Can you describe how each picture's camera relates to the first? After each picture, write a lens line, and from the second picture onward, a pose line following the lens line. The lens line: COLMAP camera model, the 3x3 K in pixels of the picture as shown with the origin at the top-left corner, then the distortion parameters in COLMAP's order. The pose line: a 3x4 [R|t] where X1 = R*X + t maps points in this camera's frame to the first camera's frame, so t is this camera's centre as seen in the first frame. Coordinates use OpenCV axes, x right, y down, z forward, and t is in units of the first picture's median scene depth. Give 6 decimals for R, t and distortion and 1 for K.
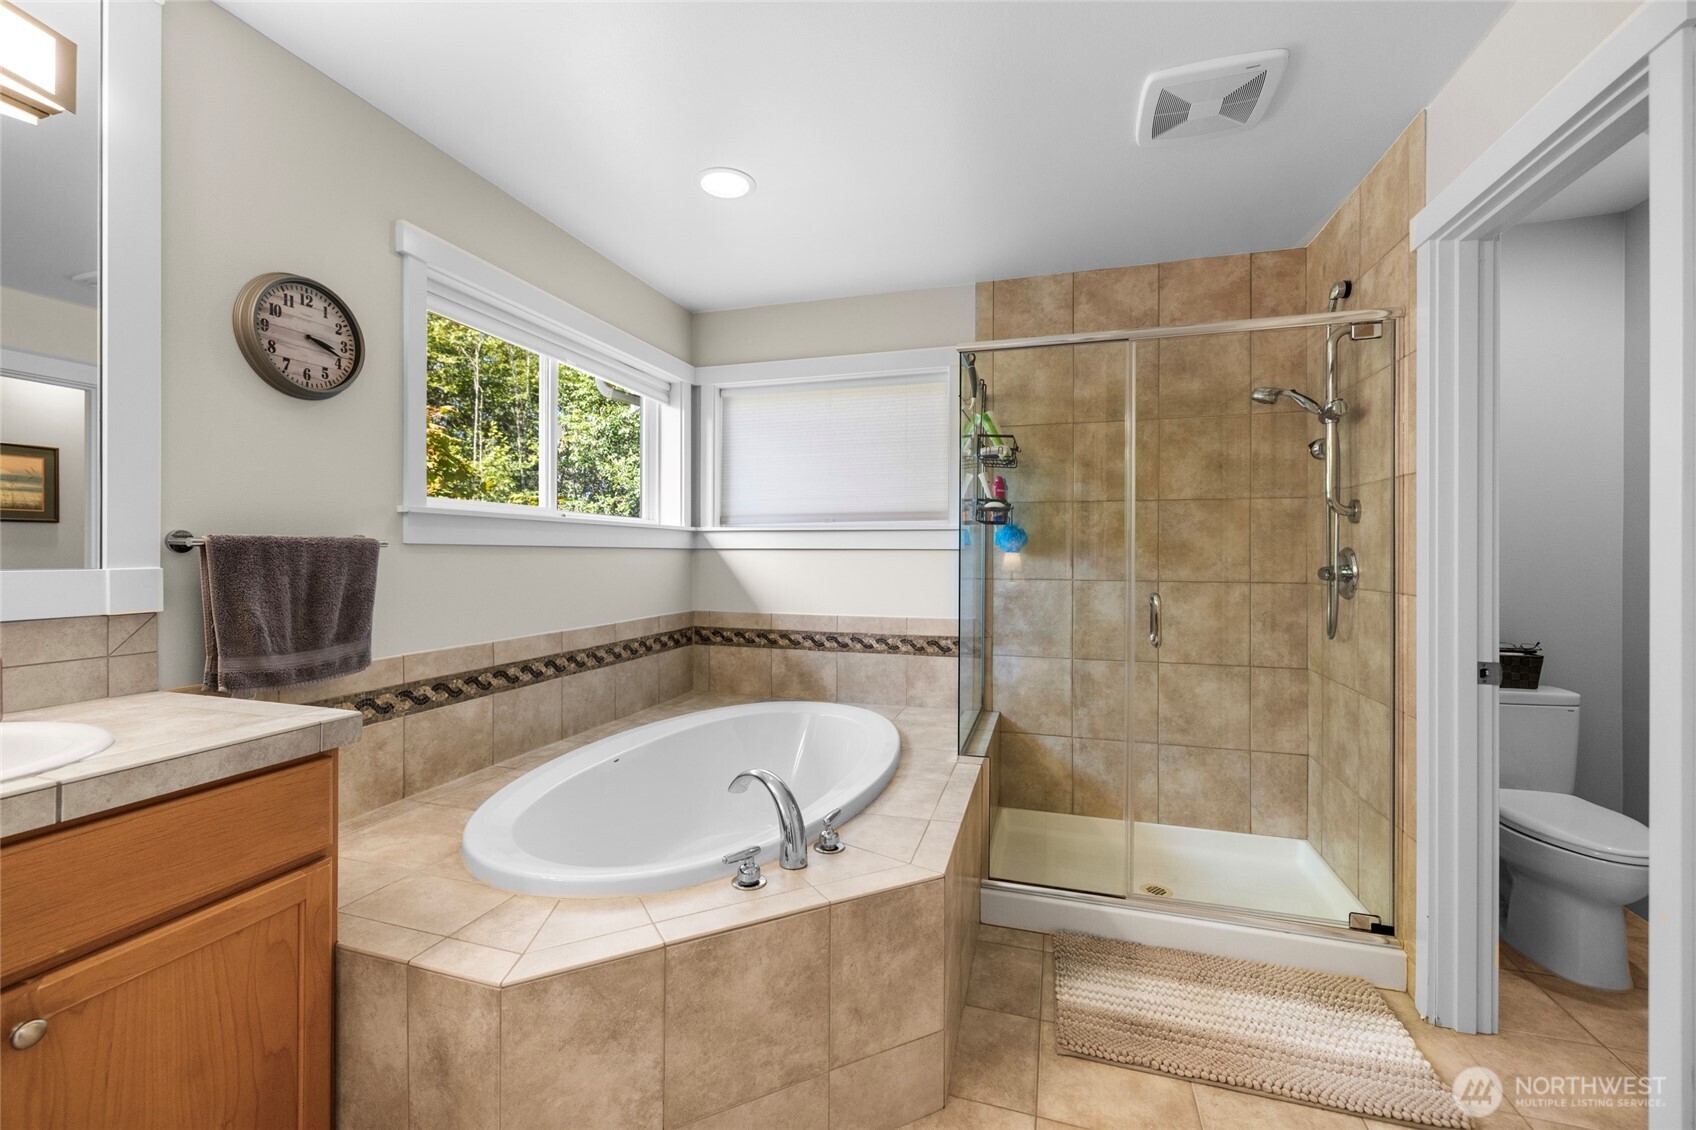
lens RADIAL K [[714.8, 0, 844.1], [0, 714.8, 557.2], [0, 0, 1]] dist [0.000486, 0.000936]
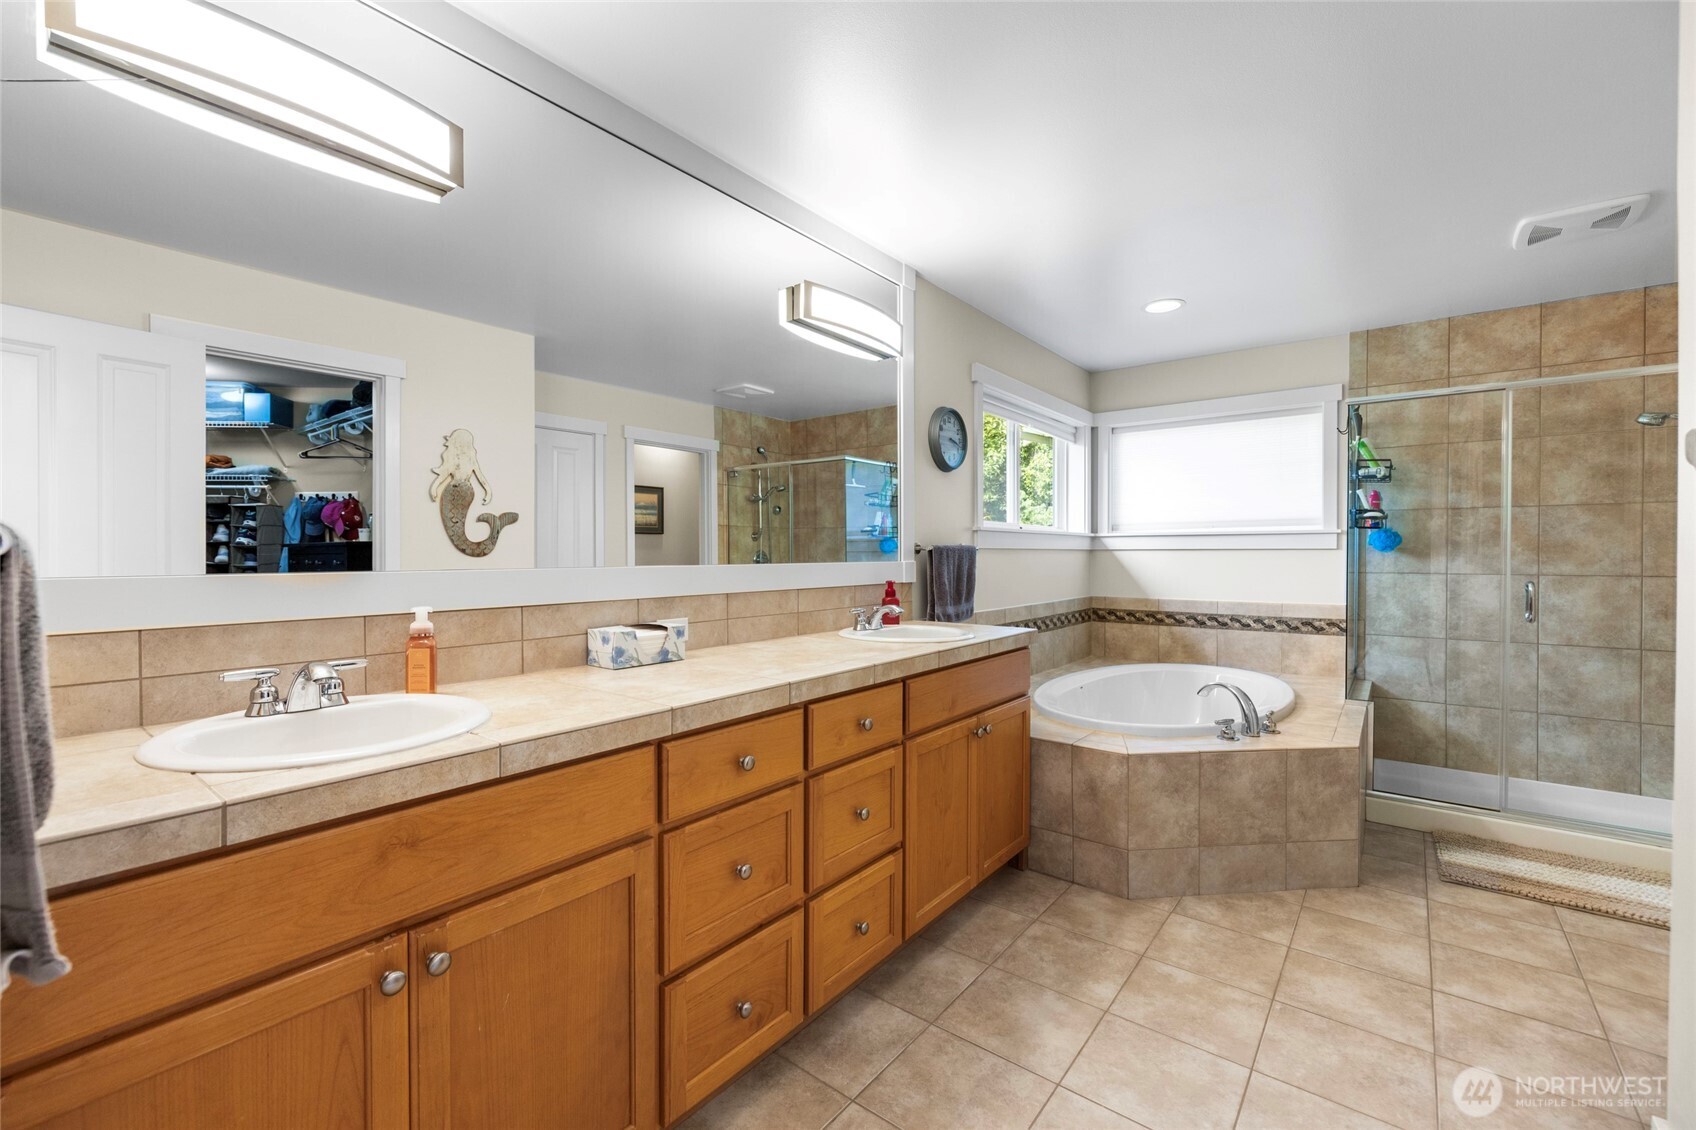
lens RADIAL K [[714.8, 0, 840.1], [0, 714.8, 563.5], [0, 0, 1]] dist [0.000486, 0.000936]
pose [[0.929338, 0.000897, -0.369230, -0.196801], [0.002708, 0.999954, 0.009246, 0.000835], [0.369221, -0.009593, 0.929292, -0.527605]]
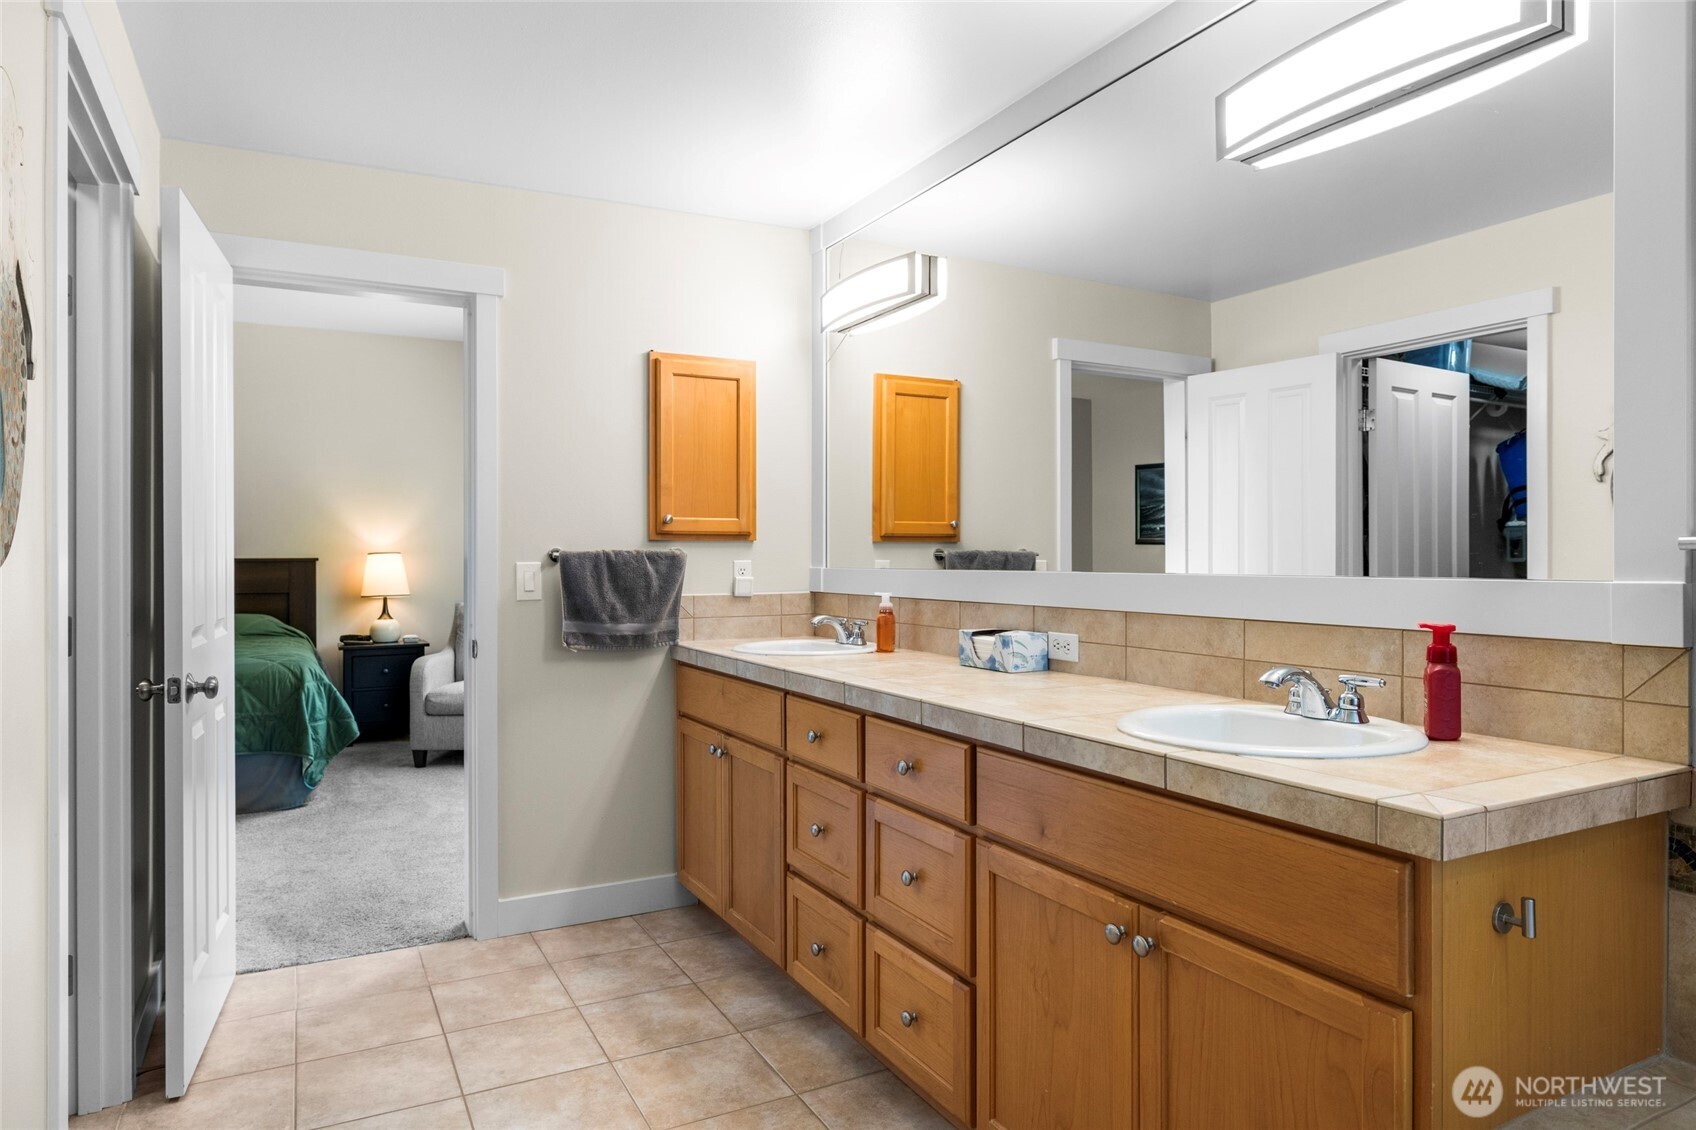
lens RADIAL K [[1039.6, 0, 846.8], [0, 1039.6, 561.2], [0, 0, 1]] dist [0.008186, 0.000178]
pose [[-0.711935, 0.000836, -0.702245, 0.145339], [-0.003503, 0.999983, 0.004741, -0.003526], [0.702237, 0.005835, -0.711919, 0.561619]]
